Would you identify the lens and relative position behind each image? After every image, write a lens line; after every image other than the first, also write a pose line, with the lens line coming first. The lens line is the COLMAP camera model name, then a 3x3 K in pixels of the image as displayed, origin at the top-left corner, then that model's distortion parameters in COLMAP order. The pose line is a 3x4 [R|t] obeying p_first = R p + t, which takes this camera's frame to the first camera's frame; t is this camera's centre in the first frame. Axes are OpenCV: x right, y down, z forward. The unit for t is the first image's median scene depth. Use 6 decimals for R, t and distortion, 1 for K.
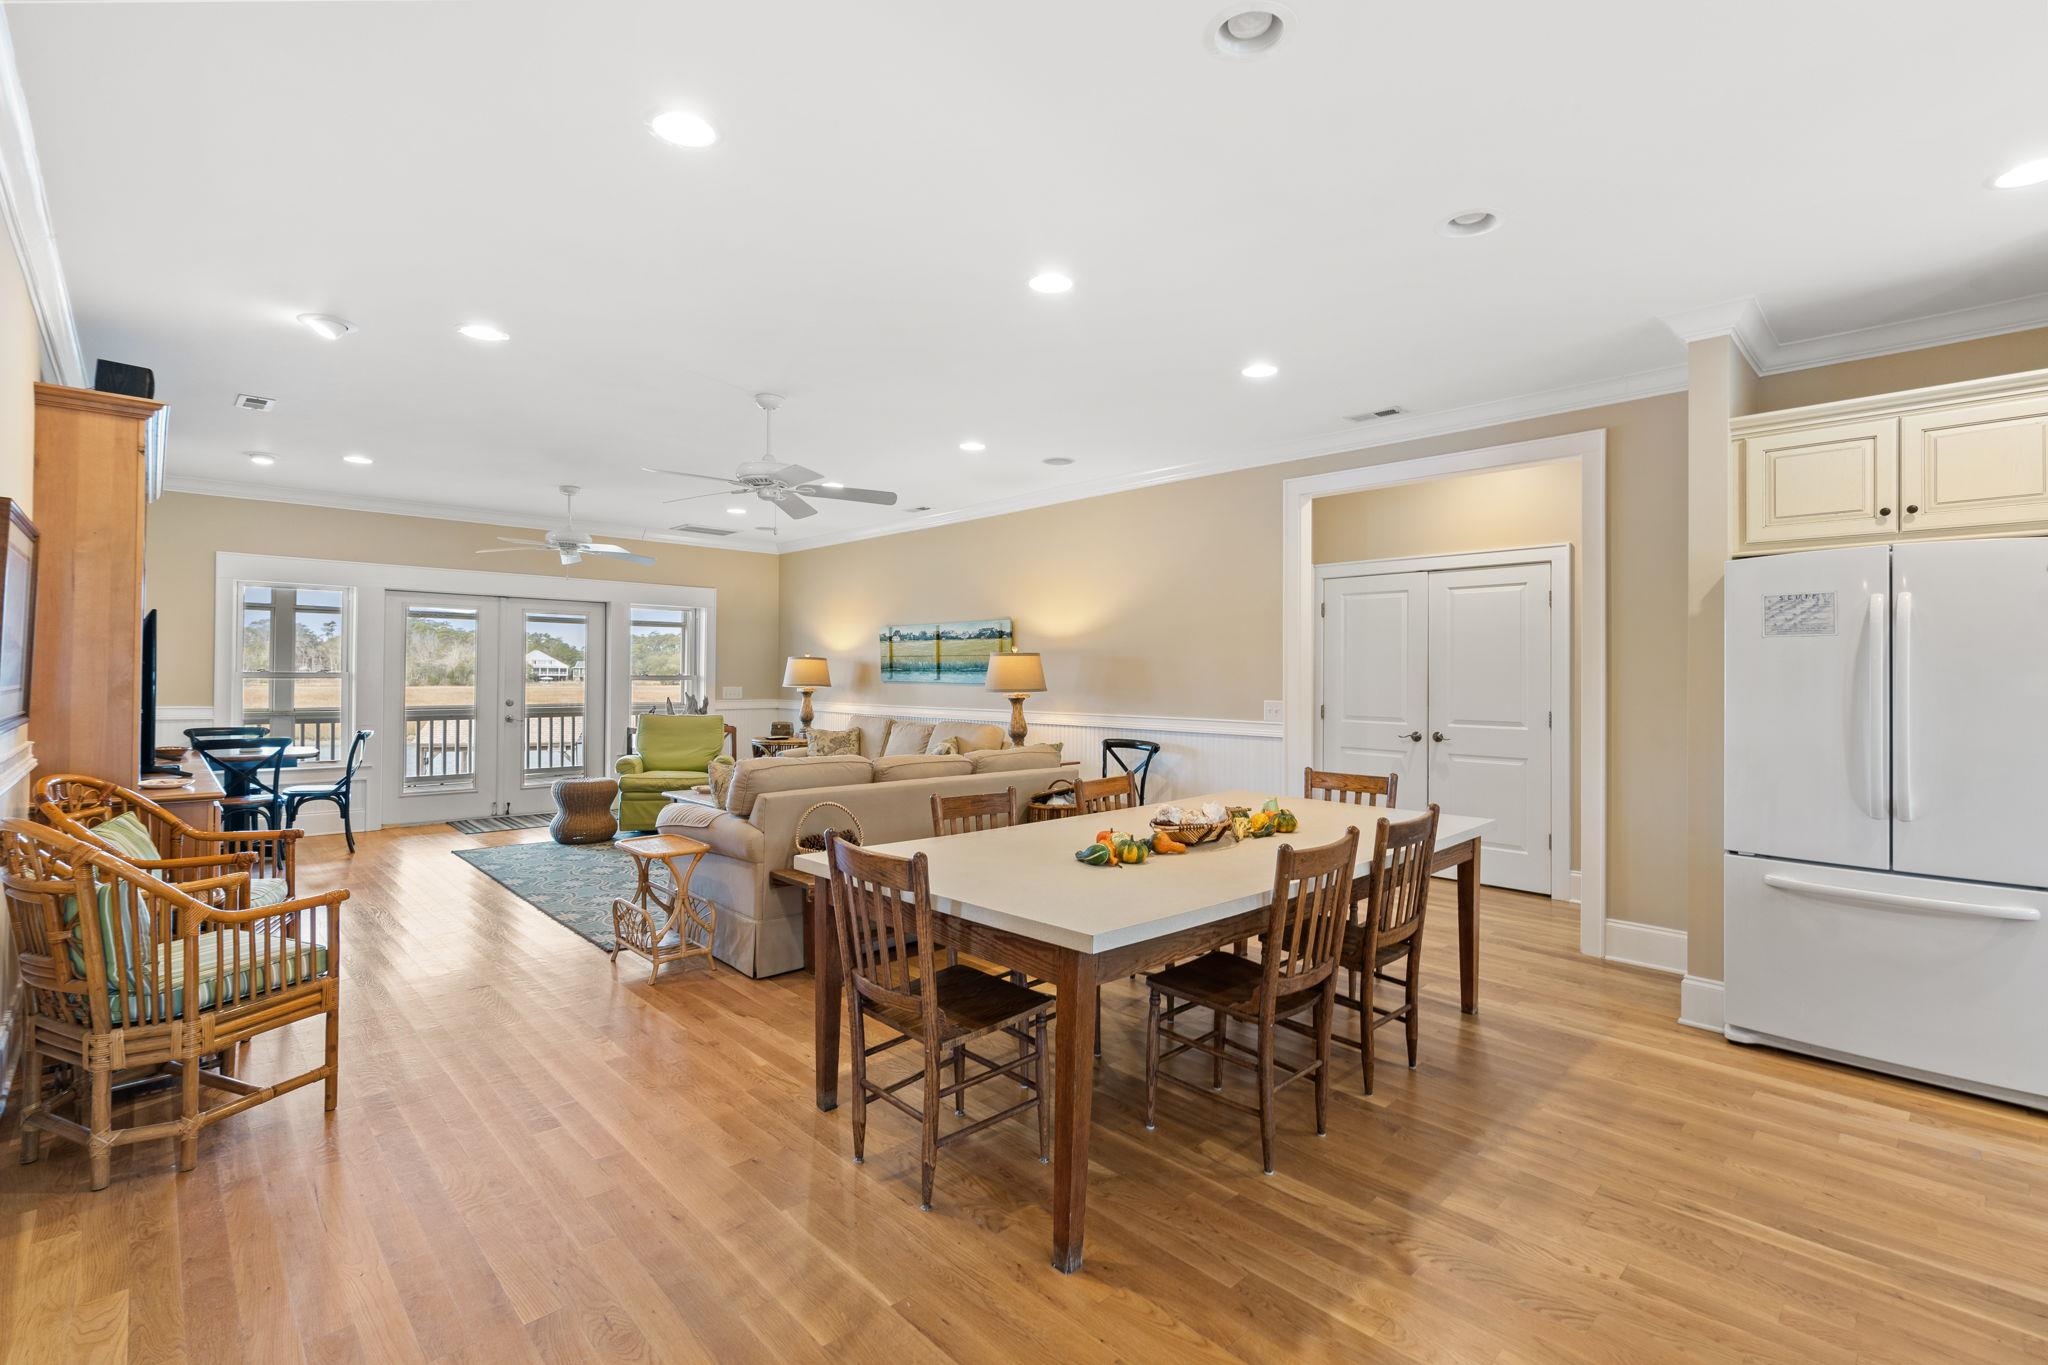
lens RADIAL K [[919.0, 0, 1048.5], [0, 919.0, 668.3], [0, 0, 1]] dist [-0.007588, 0.001206]
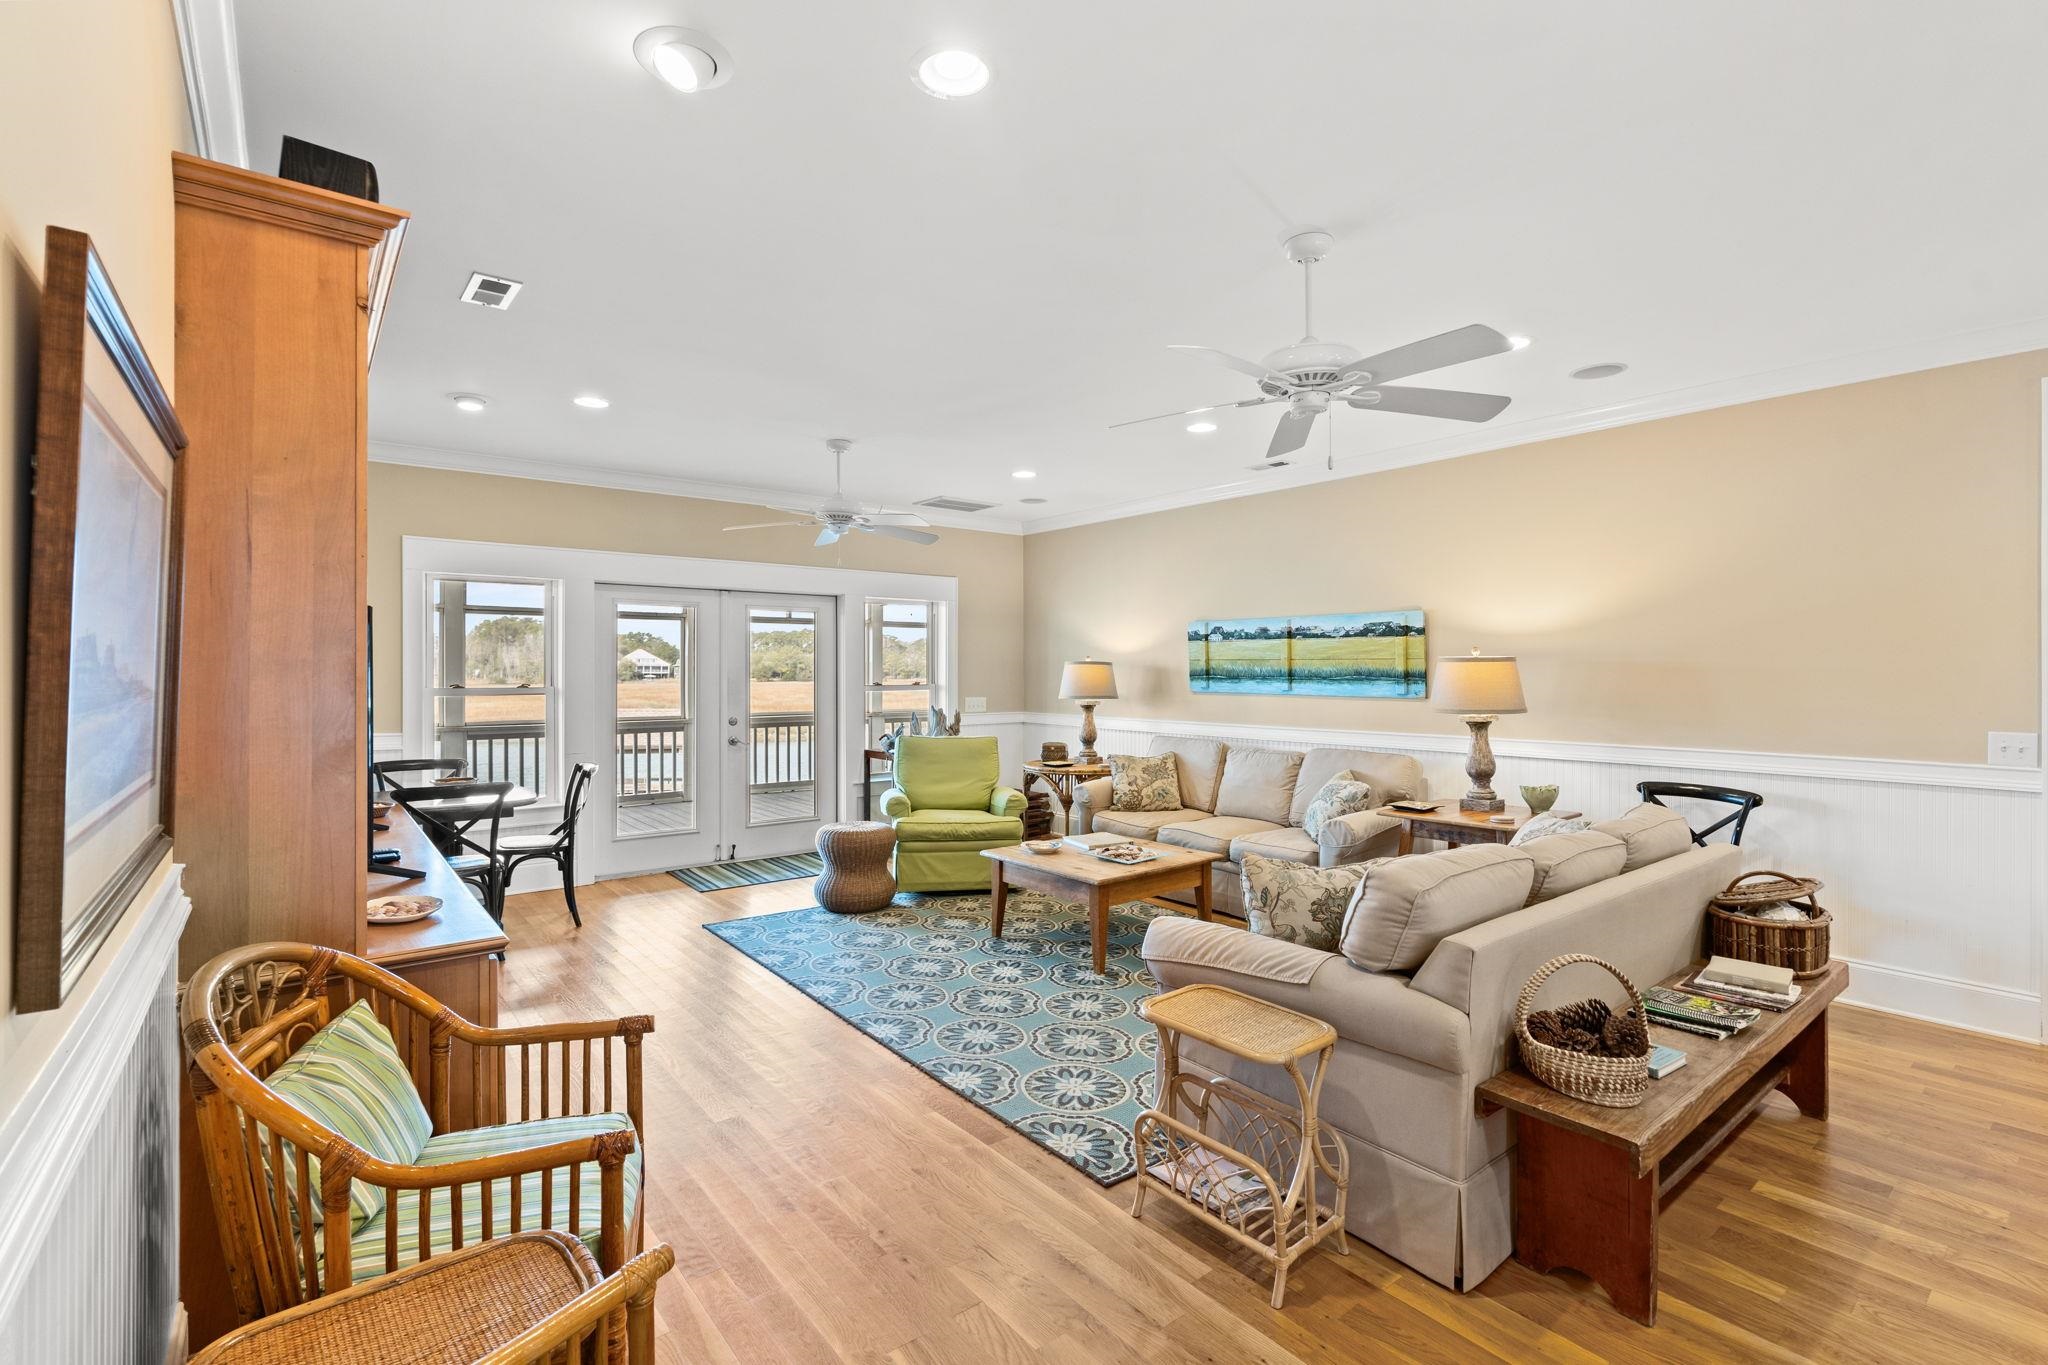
lens RADIAL K [[919.0, 0, 1059.5], [0, 919.0, 669.8], [0, 0, 1]] dist [-0.007588, 0.001206]
pose [[0.996827, -0.007886, -0.079209, -0.225883], [0.008533, 0.999933, 0.007834, -0.011263], [0.079142, -0.008485, 0.996827, 0.205634]]
